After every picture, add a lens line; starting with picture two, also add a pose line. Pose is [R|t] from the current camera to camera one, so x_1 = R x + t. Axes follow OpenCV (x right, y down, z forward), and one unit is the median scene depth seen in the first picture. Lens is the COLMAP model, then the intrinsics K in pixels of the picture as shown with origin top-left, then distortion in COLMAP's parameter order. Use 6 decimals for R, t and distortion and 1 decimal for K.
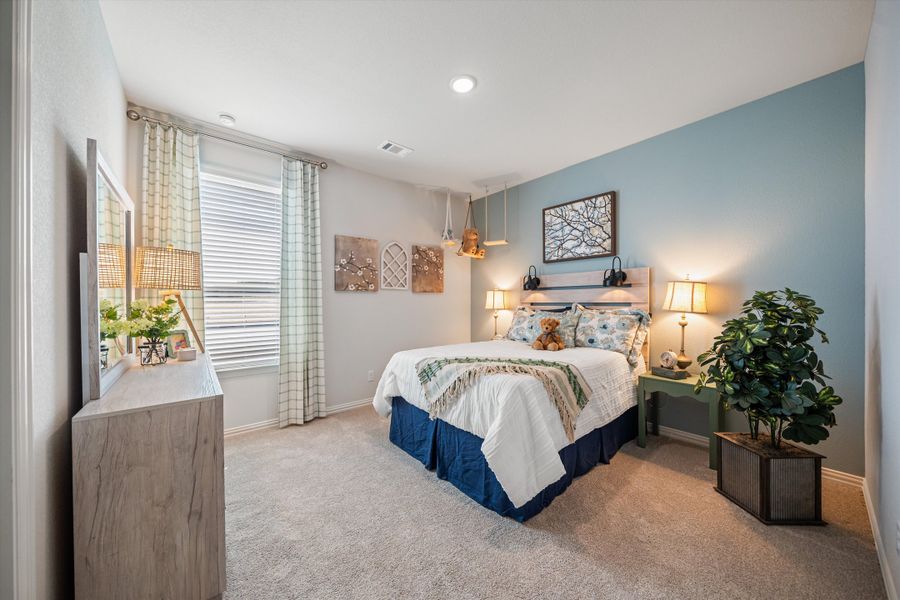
lens RADIAL K [[313.8, 0, 452.5], [0, 313.8, 302.1], [0, 0, 1]] dist [-0.003293, -0.000071]
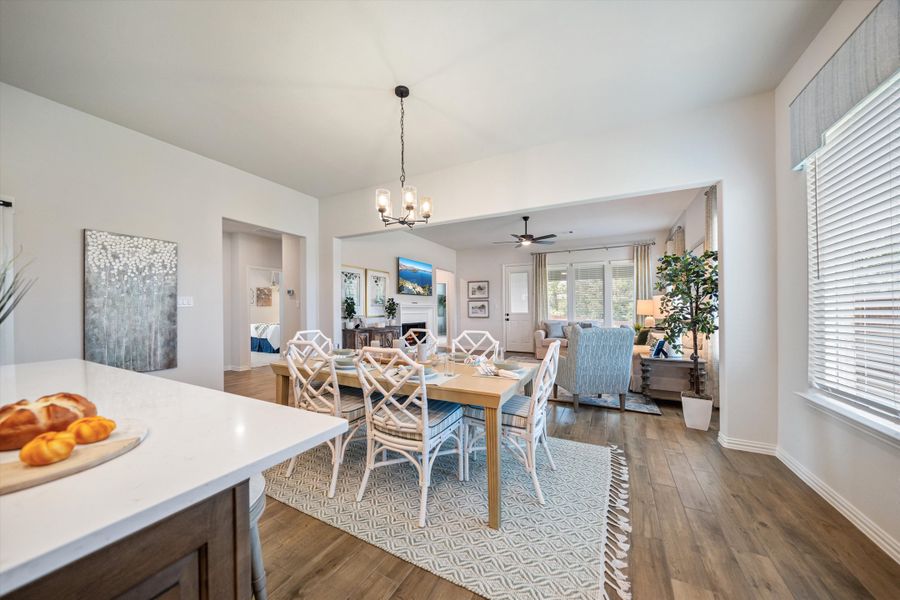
lens RADIAL K [[313.8, 0, 447.0], [0, 313.8, 306.9], [0, 0, 1]] dist [-0.003293, -0.000071]
pose [[0.930563, 0.005114, 0.366097, 0.389431], [-0.003928, 0.999984, -0.003984, -0.019797], [-0.366112, 0.002269, 0.930568, -1.993011]]
